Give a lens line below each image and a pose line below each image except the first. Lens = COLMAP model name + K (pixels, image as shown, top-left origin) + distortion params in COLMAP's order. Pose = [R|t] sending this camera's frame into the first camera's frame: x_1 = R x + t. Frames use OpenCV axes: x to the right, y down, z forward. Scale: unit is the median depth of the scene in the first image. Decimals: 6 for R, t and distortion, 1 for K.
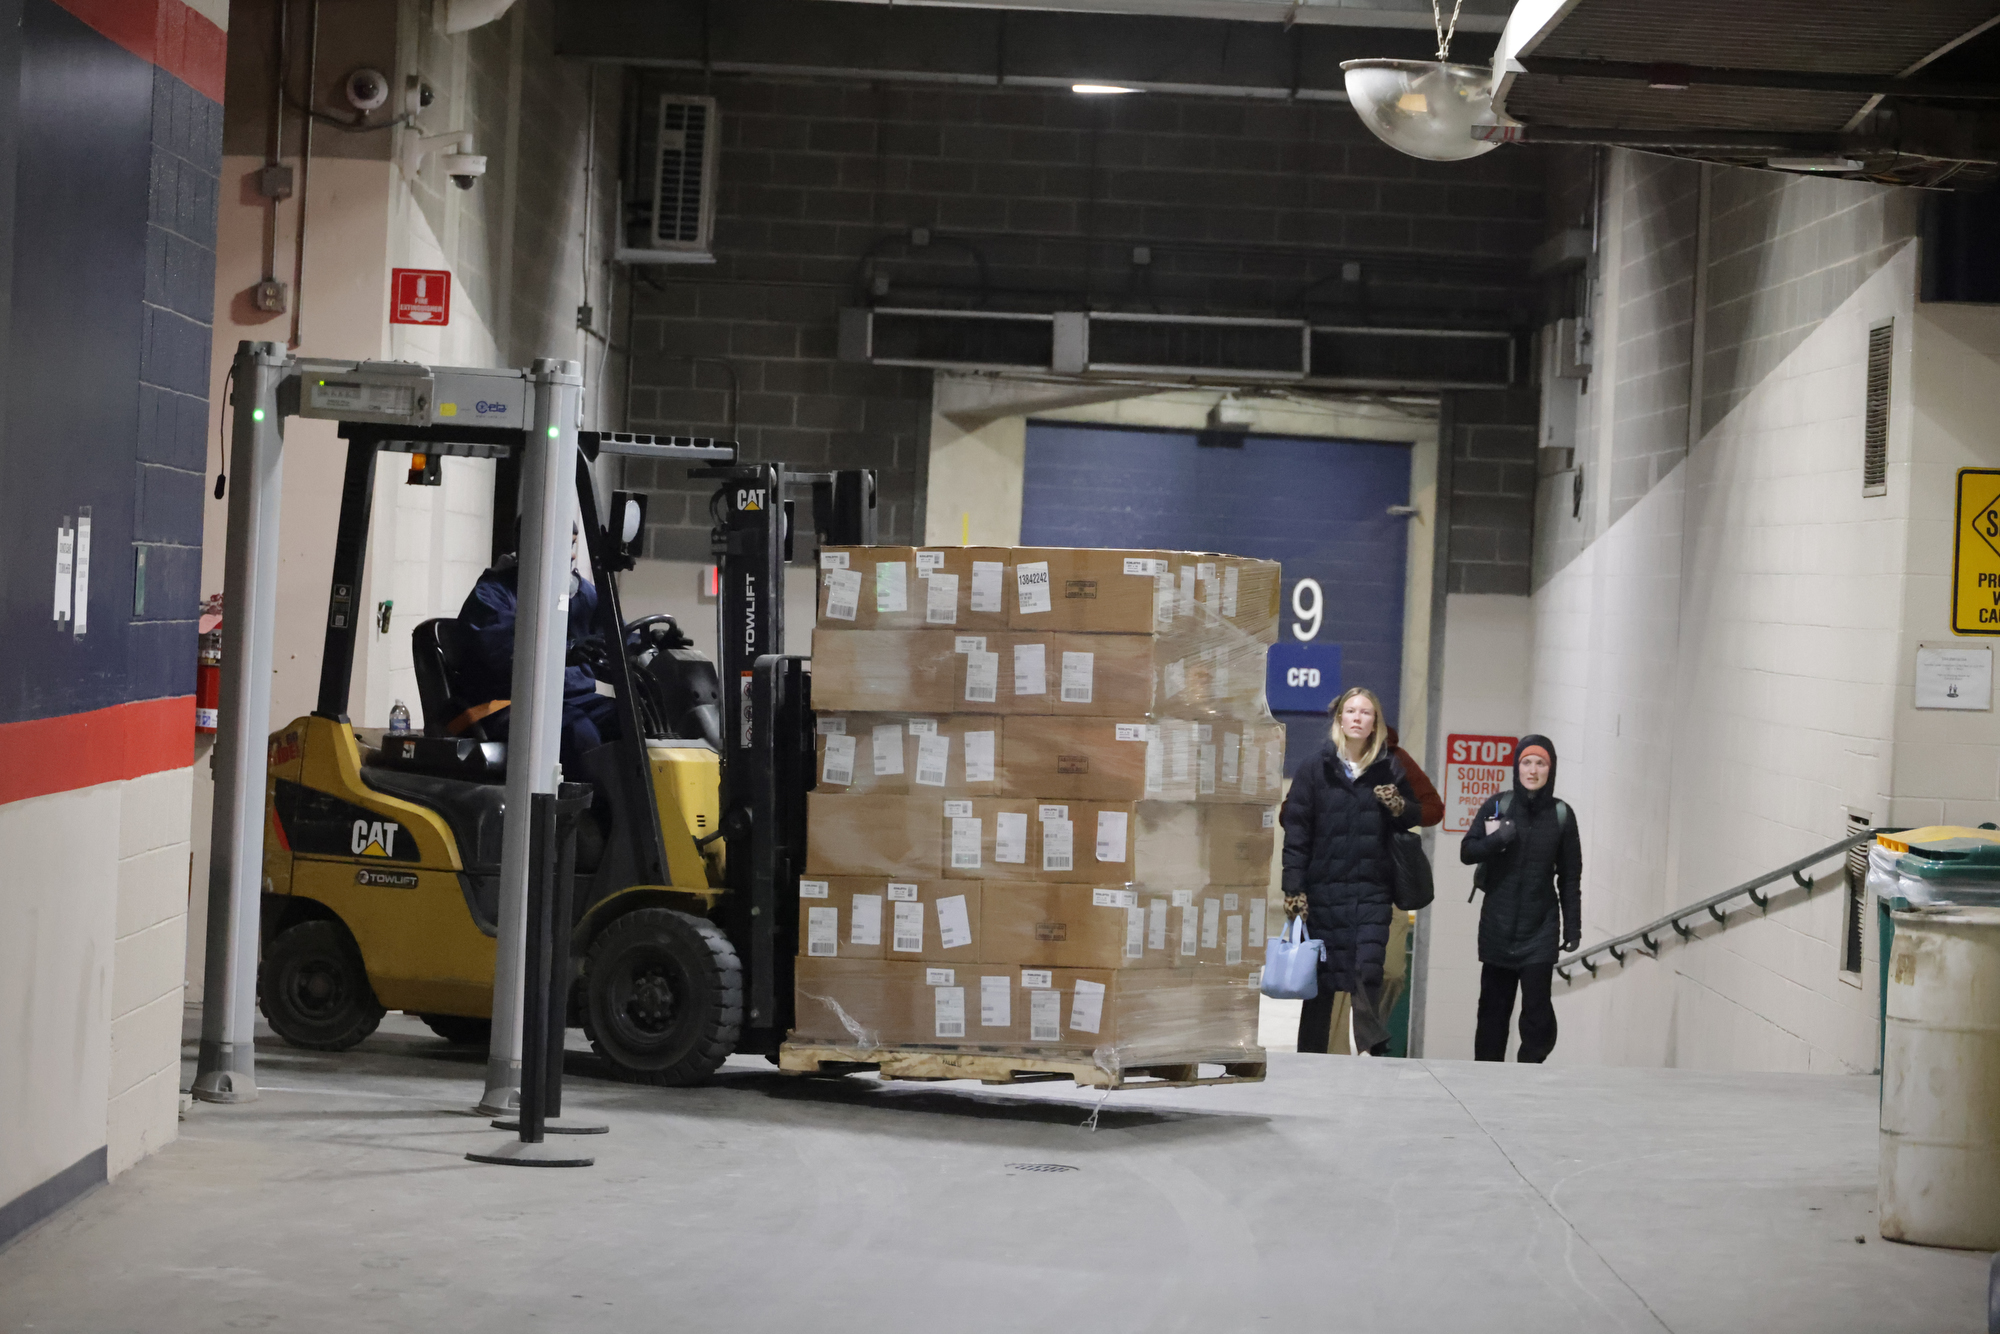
lens RADIAL K [[6796.1, 0, 1000.0], [0, 6796.1, 667.0], [0, 0, 1]] dist [-1.455633, 0.049602]
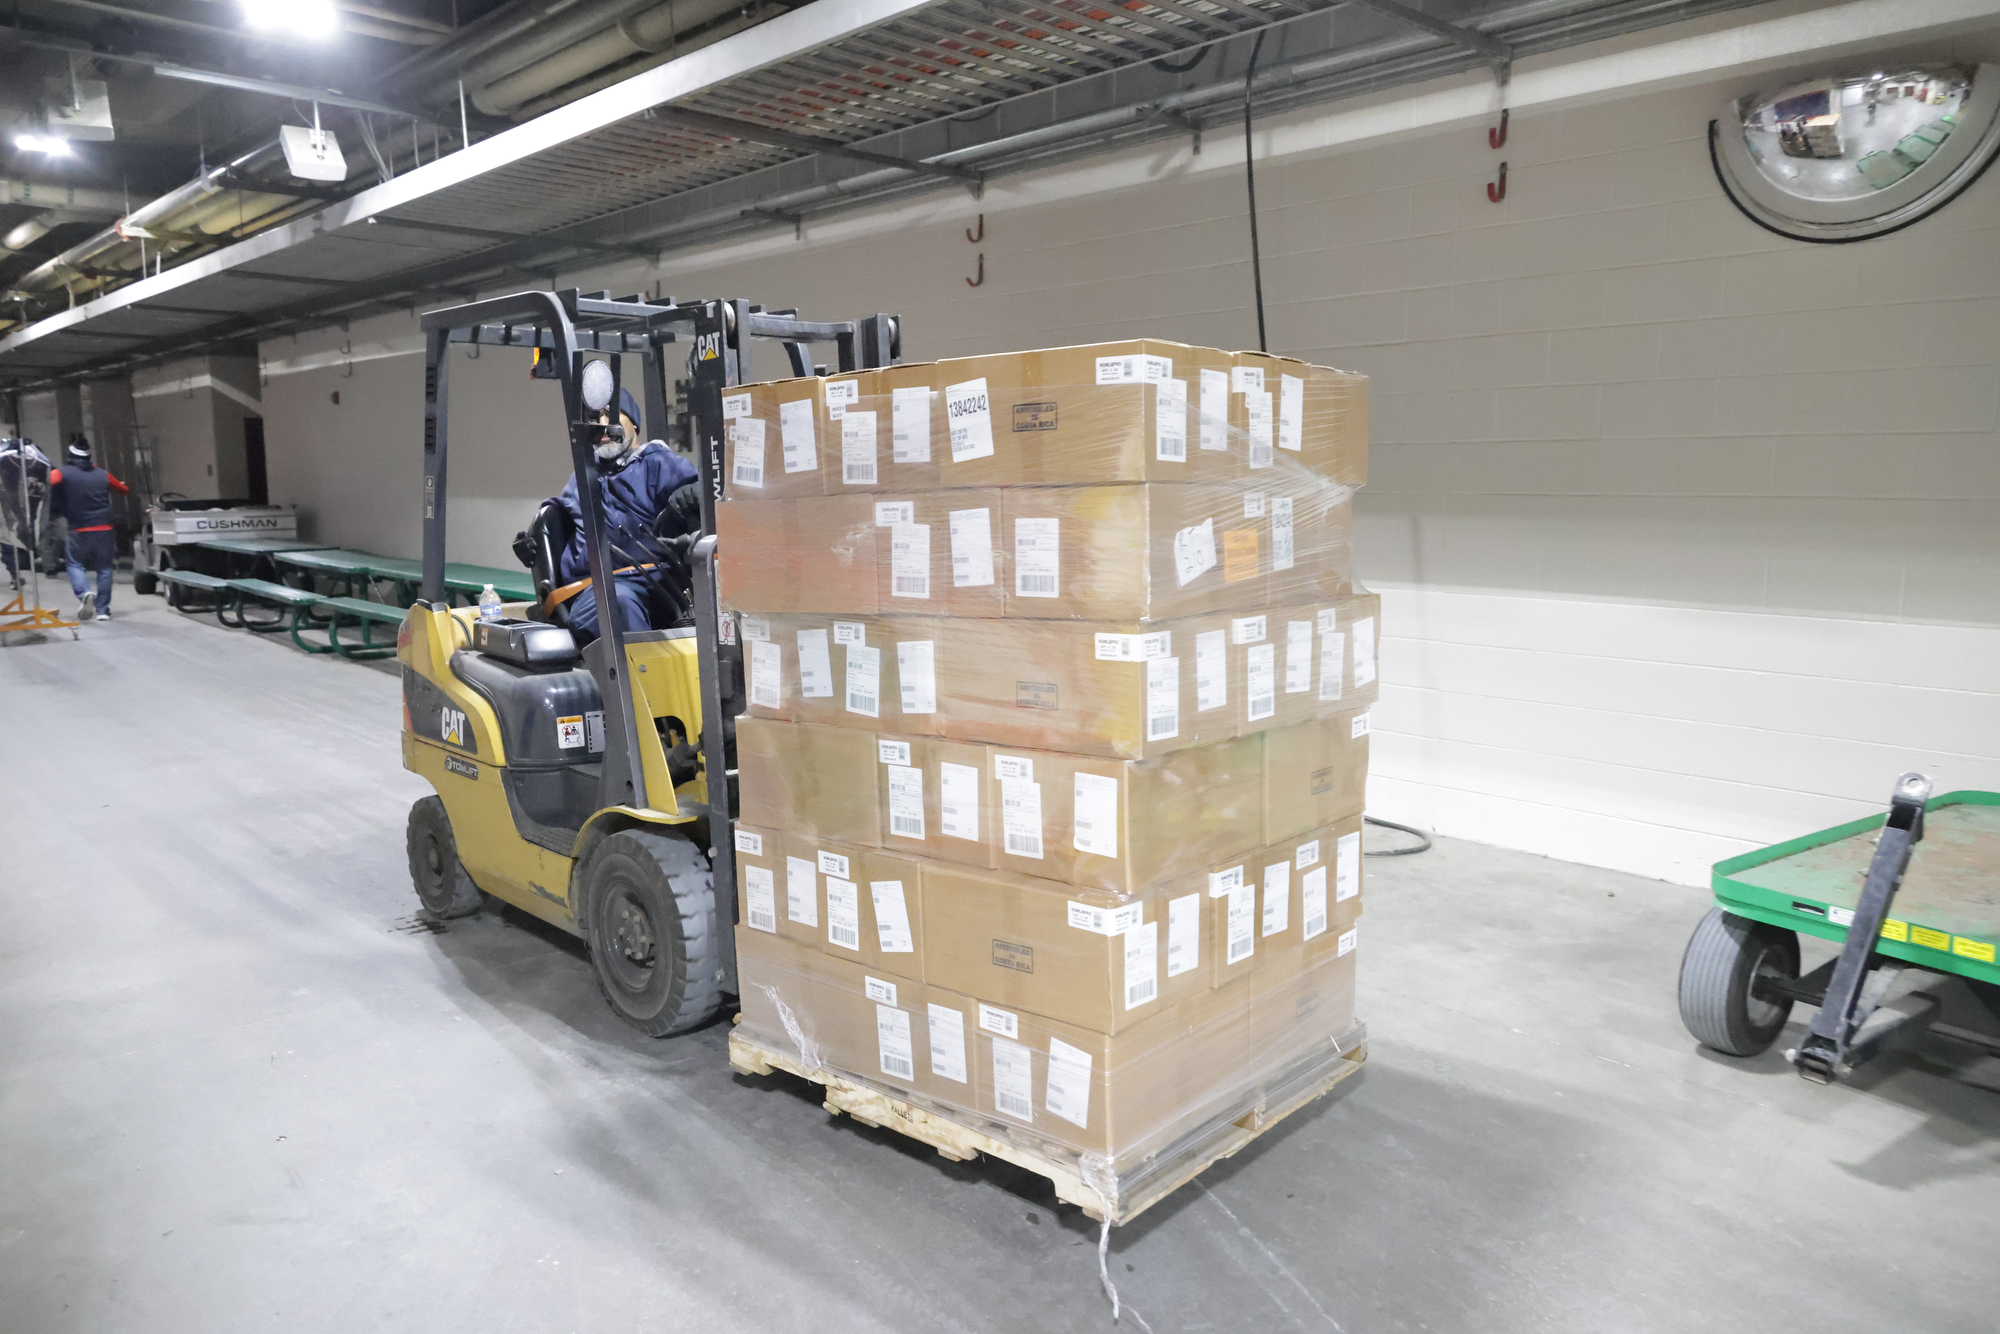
lens RADIAL K [[1371.4, 0, 997.1], [0, 1371.4, 664.5], [0, 0, 1]] dist [0.009582, -0.000821]
pose [[0.973278, -0.027843, -0.227936, 0.036303], [0.055499, 0.991716, 0.115838, -0.003668], [0.222823, -0.125393, 0.966761, 0.868896]]
